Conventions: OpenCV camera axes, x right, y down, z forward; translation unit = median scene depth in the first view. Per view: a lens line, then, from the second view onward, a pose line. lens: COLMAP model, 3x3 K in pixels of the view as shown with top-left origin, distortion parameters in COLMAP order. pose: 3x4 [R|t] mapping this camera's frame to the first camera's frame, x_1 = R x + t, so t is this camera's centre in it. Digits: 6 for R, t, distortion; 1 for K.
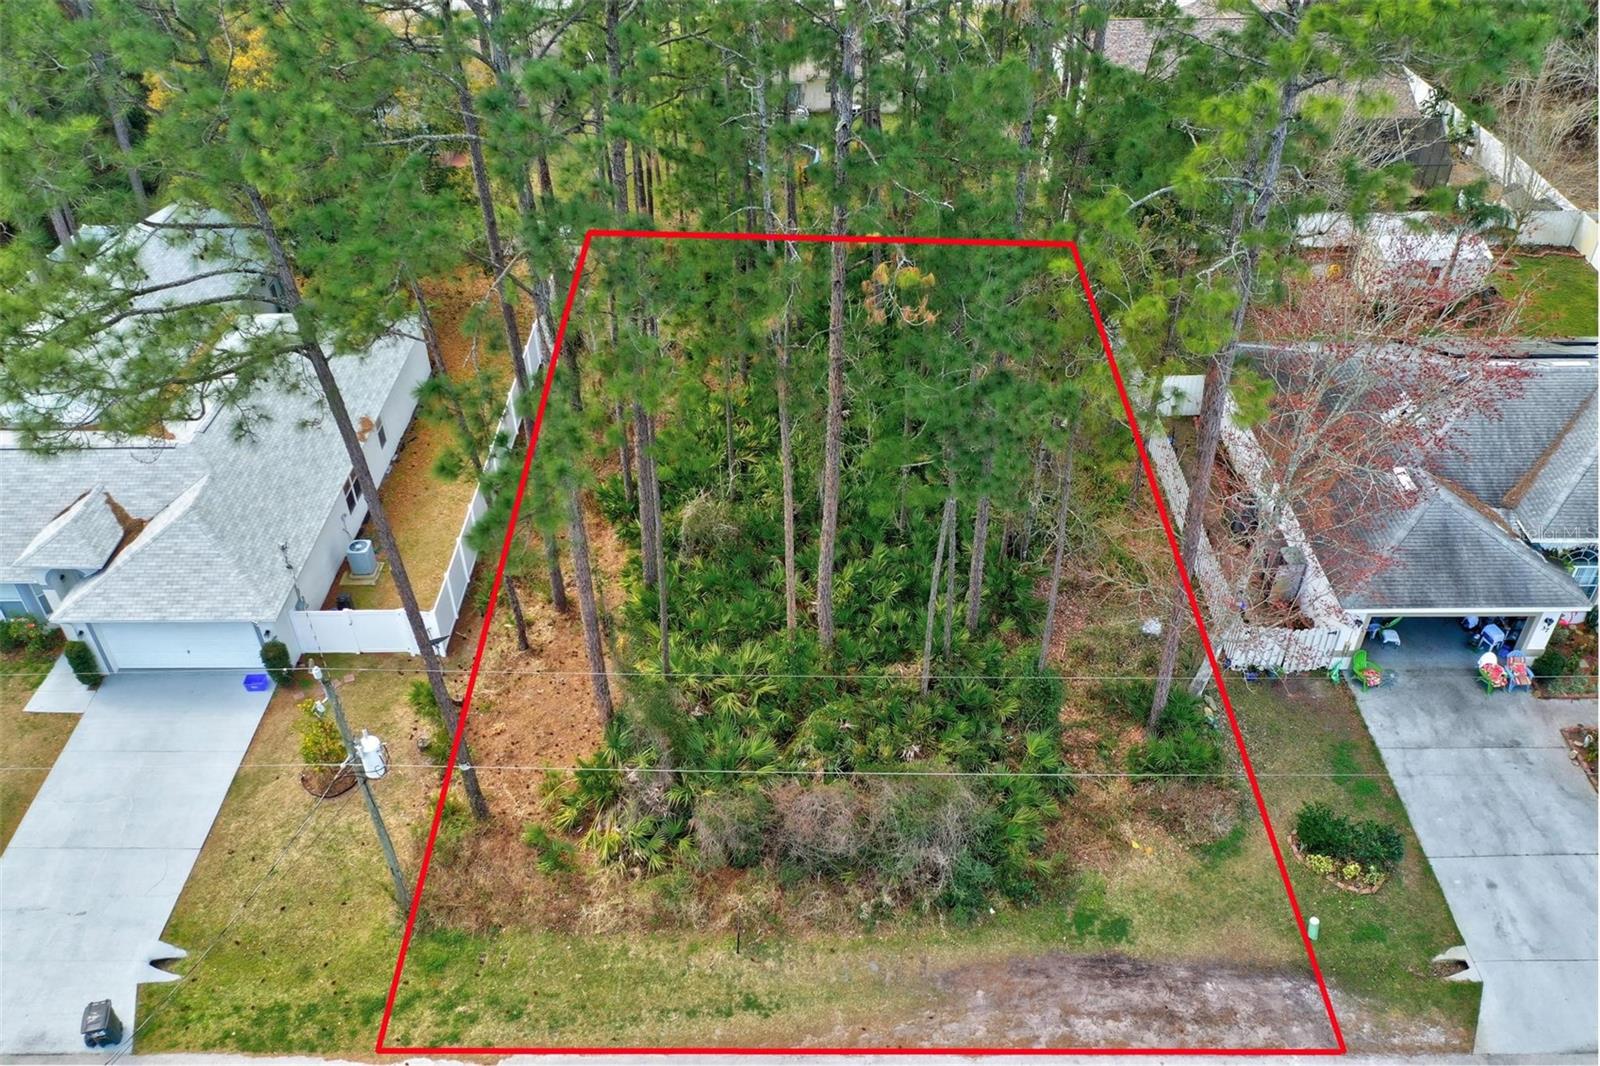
lens RADIAL K [[1276.3, 0, 791.6], [0, 1276.3, 519.1], [0, 0, 1]] dist [-0.012701, 0.010307]
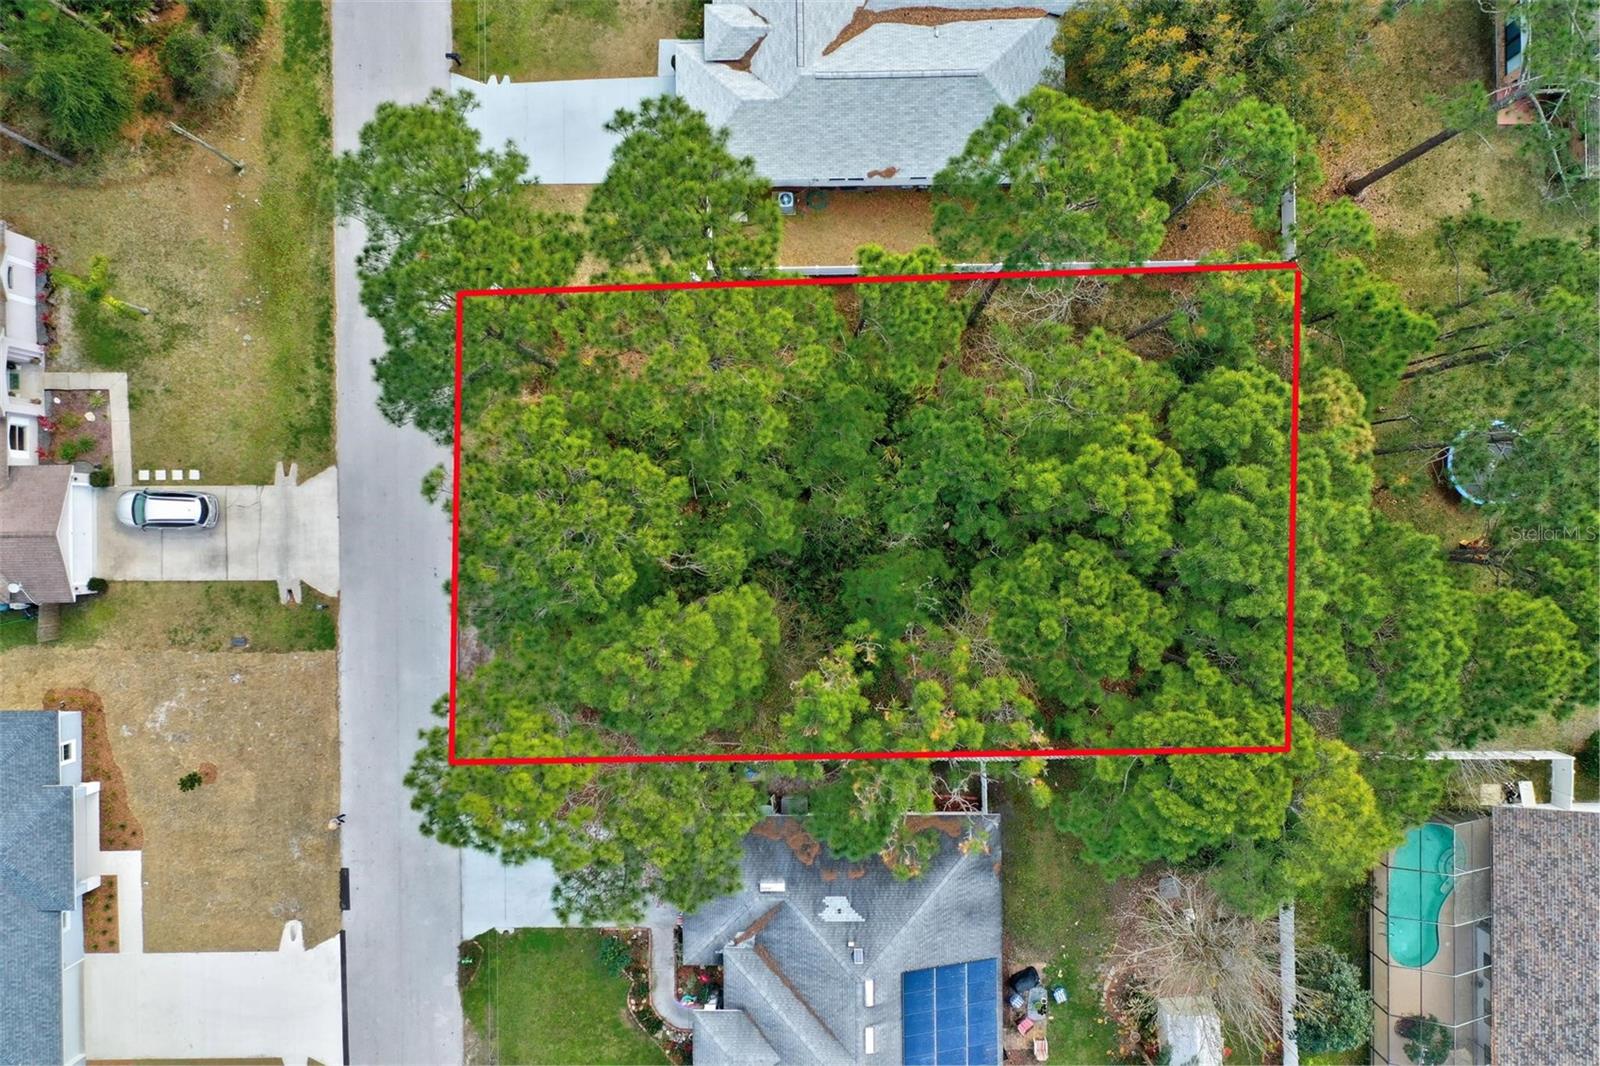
lens RADIAL K [[1257.7, 0, 800.2], [0, 1257.7, 531.8], [0, 0, 1]] dist [-0.004349, -0.002277]
pose [[0.018144, 0.999813, 0.006683, 0.054356], [-0.587514, 0.005253, 0.809197, -1.564590], [0.809011, -0.018608, 0.587500, 0.179690]]
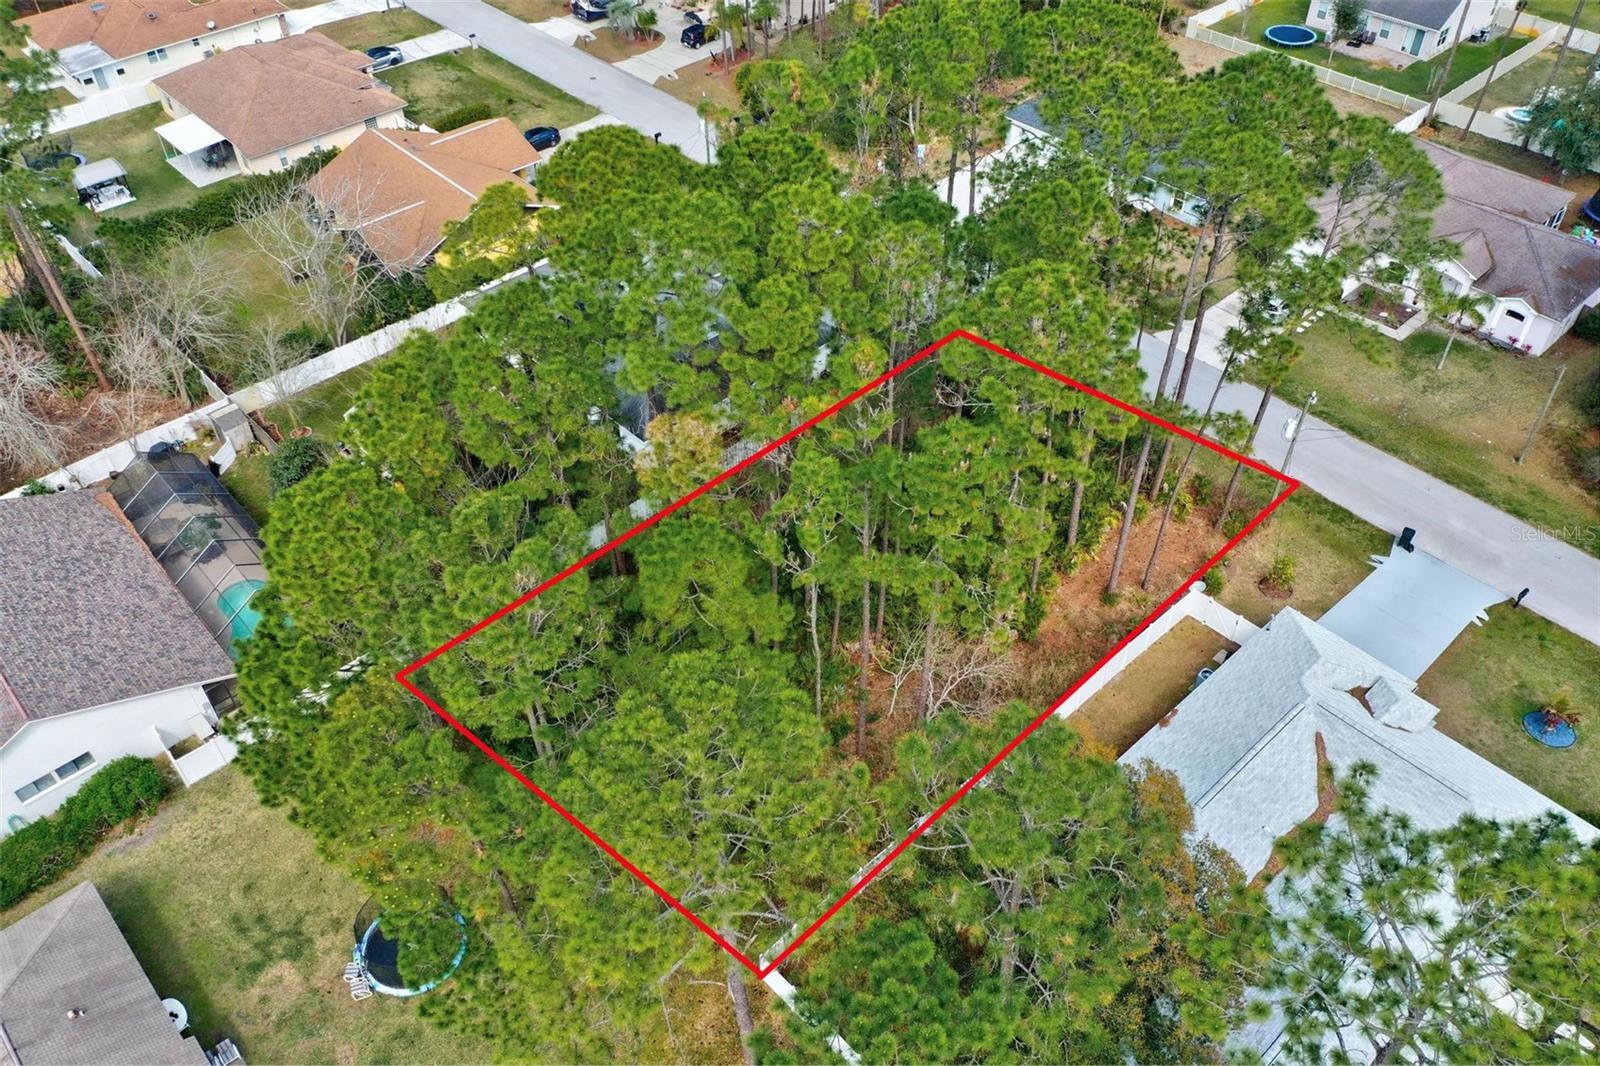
lens RADIAL K [[1257.7, 0, 800.2], [0, 1257.7, 531.8], [0, 0, 1]] dist [-0.004349, -0.002277]
pose [[-0.683039, -0.489117, 0.542422, -0.943170], [0.452765, 0.299195, 0.839932, -1.871050], [-0.573116, 0.819296, 0.017093, 1.460820]]
